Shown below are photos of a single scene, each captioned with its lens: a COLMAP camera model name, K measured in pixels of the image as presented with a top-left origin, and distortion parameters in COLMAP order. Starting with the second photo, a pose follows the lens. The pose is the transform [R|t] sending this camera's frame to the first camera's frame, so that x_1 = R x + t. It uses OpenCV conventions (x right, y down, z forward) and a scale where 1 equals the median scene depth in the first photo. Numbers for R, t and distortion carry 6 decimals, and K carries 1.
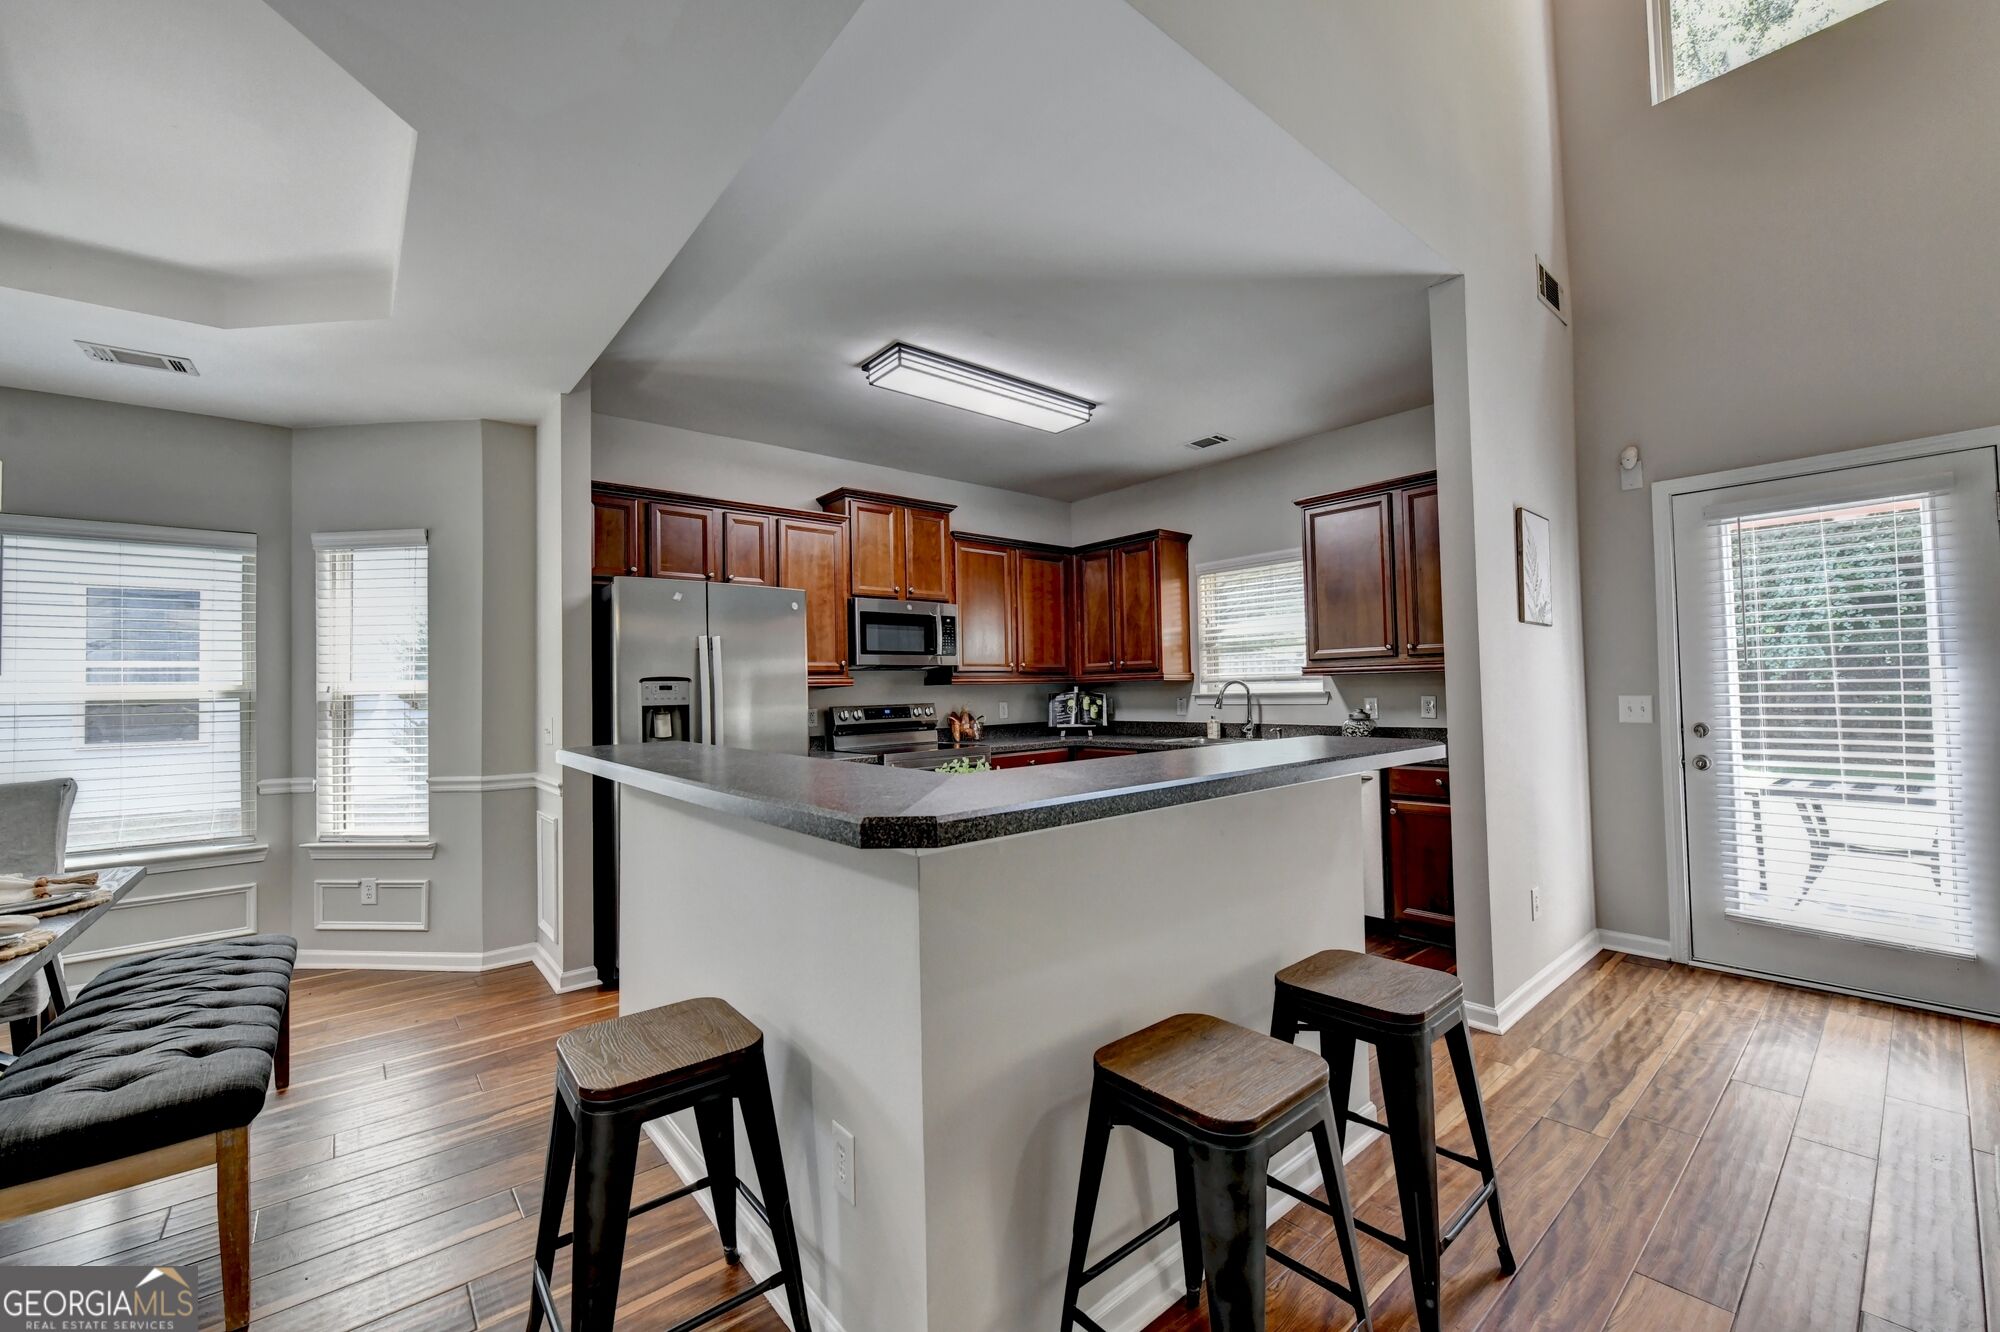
lens RADIAL K [[799.1, 0, 1029.4], [0, 799.1, 663.7], [0, 0, 1]] dist [-0.009020, -0.000119]
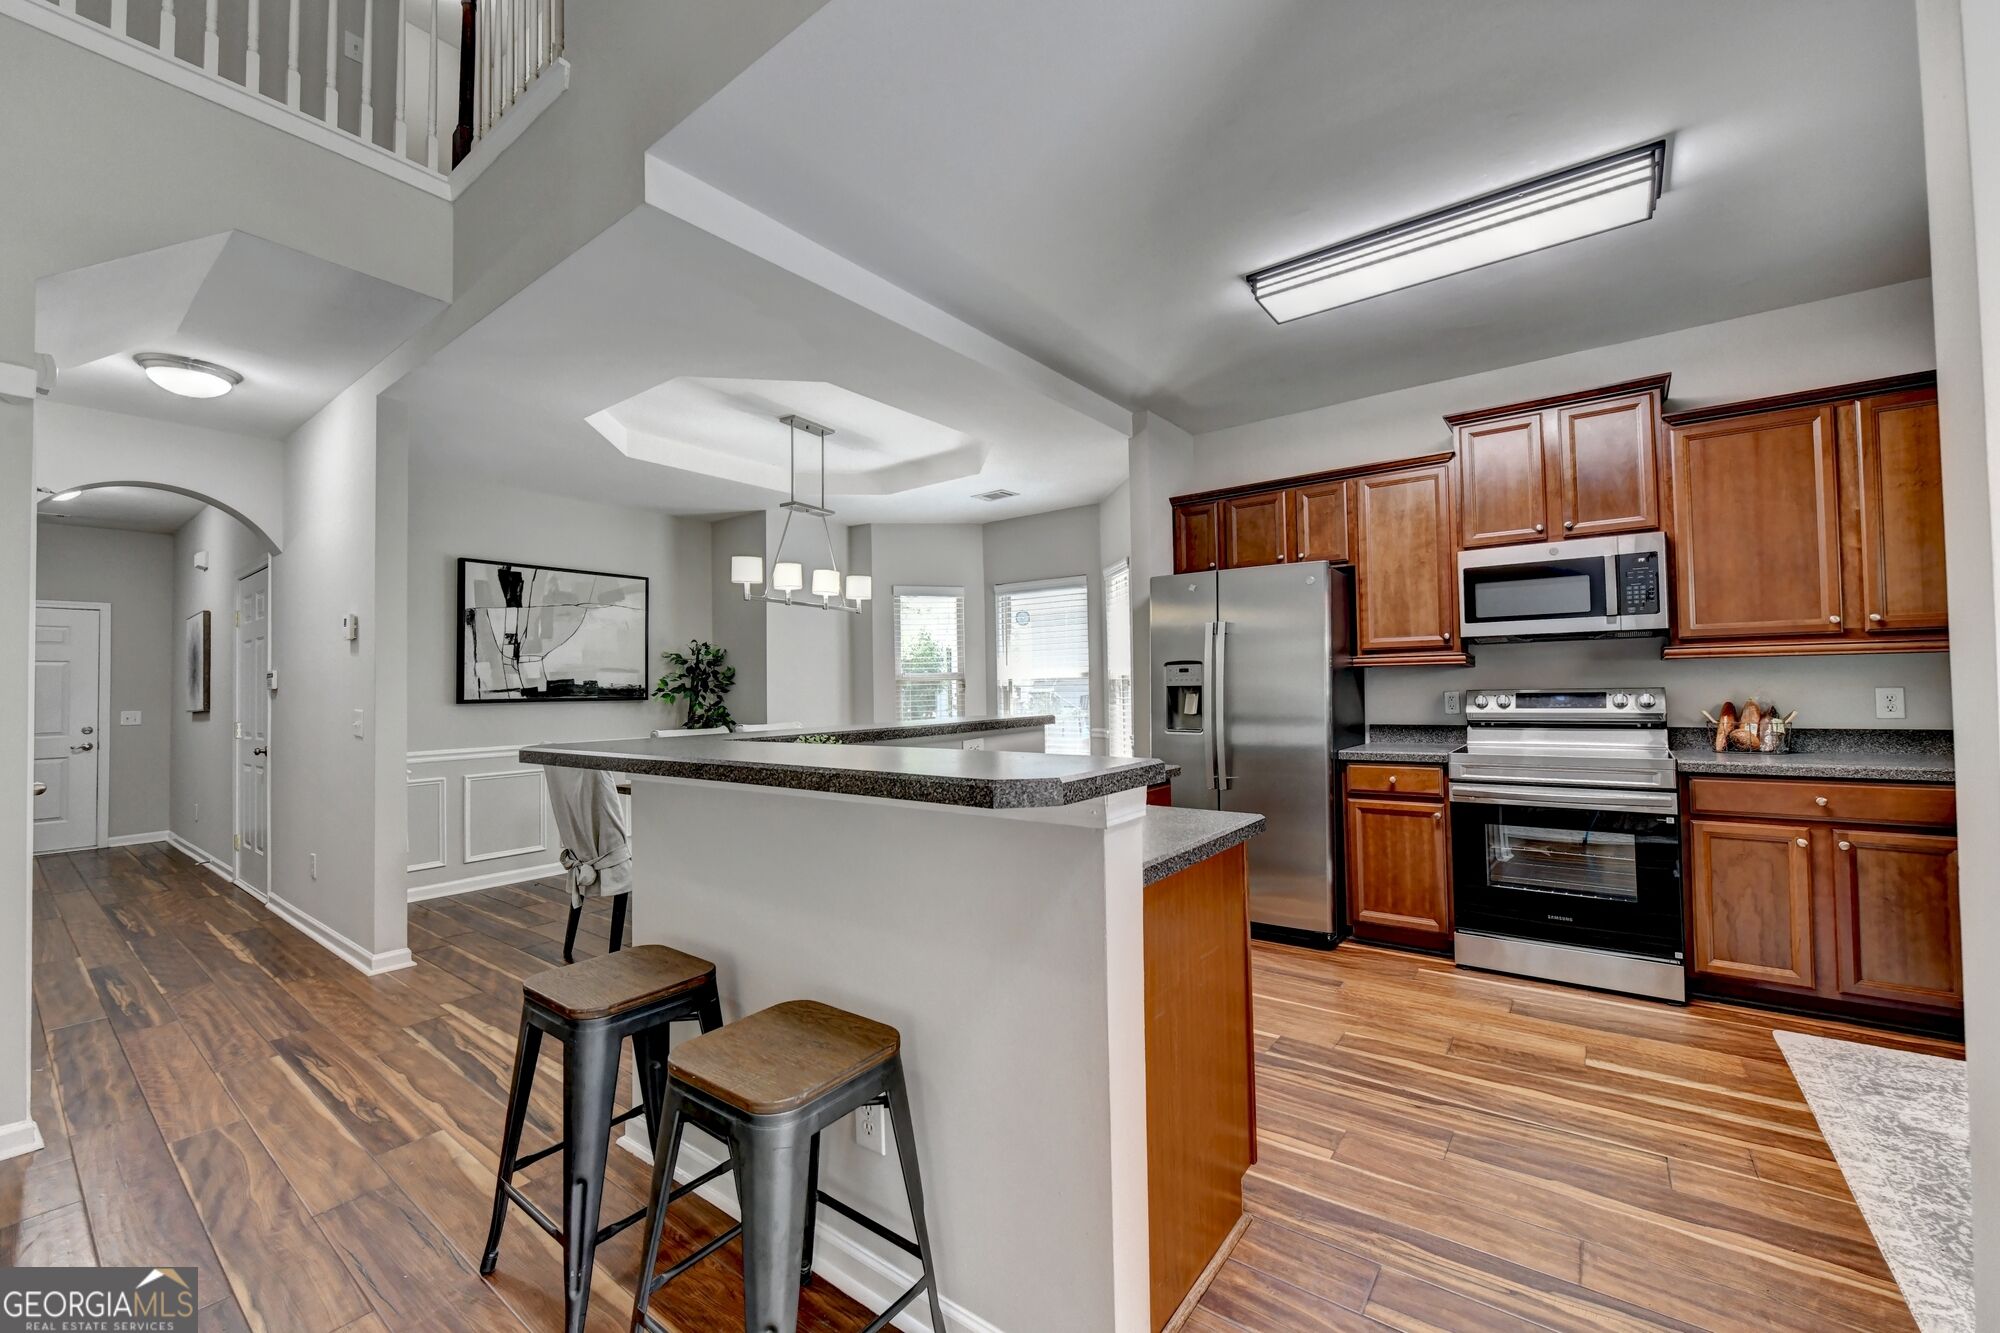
lens RADIAL K [[799.1, 0, 966.1], [0, 799.1, 665.7], [0, 0, 1]] dist [-0.009020, -0.000119]
pose [[0.179256, -0.011777, -0.983732, 0.467141], [0.041198, 0.999141, -0.004454, 0.012854], [0.982939, -0.039730, 0.179588, 0.382047]]
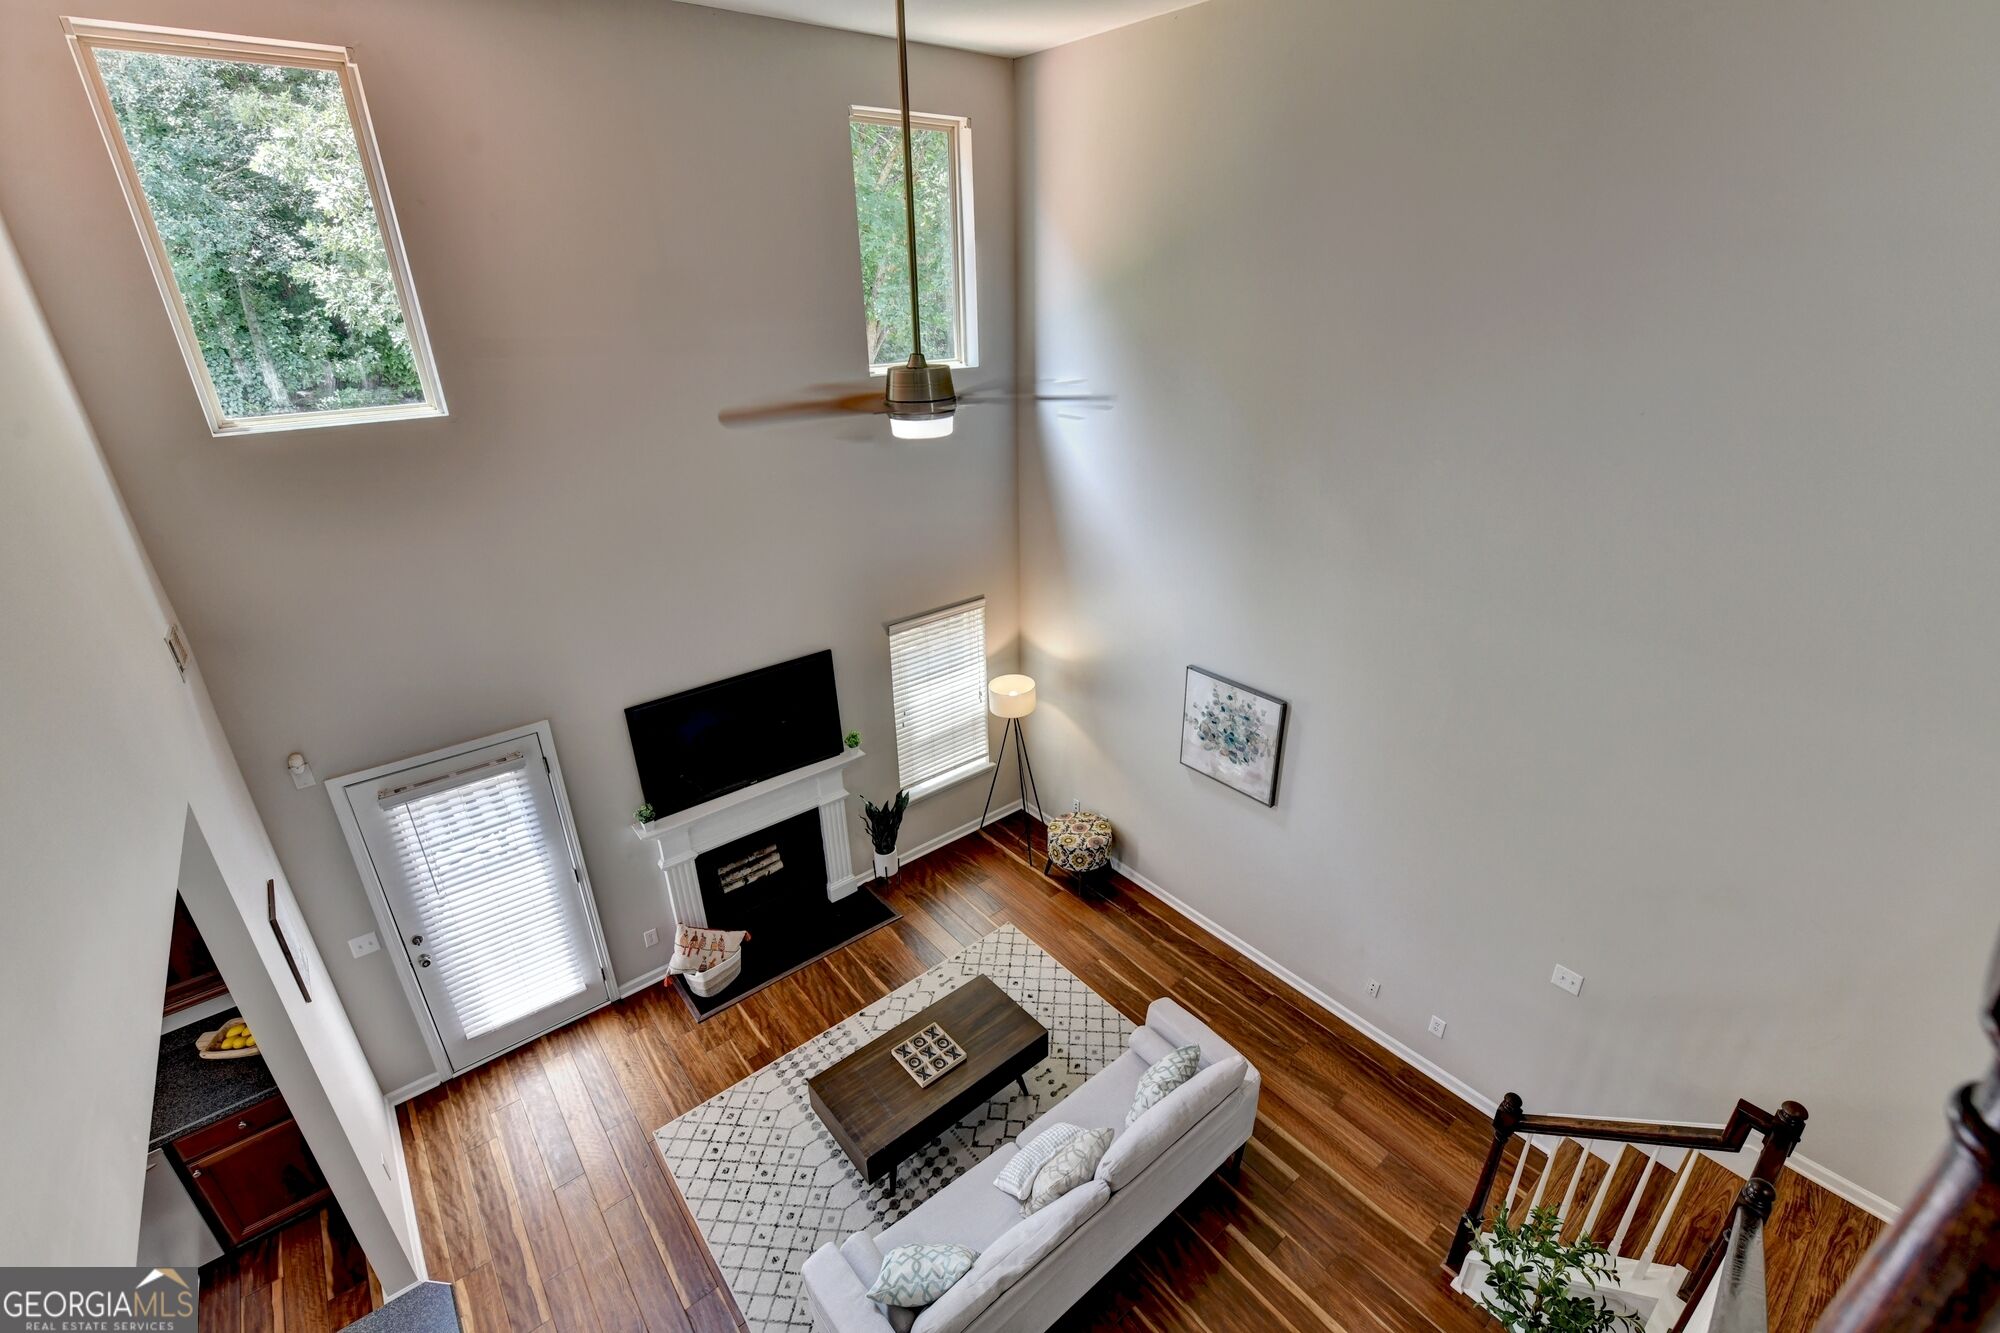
lens RADIAL K [[866.7, 0, 982.9], [0, 866.7, 651.4], [0, 0, 1]] dist [-0.011897, -0.000390]
pose [[0.048839, -0.382904, 0.922496, -0.170329], [-0.003662, 0.923524, 0.383524, -0.648122], [-0.998800, -0.022109, 0.043701, 0.010586]]
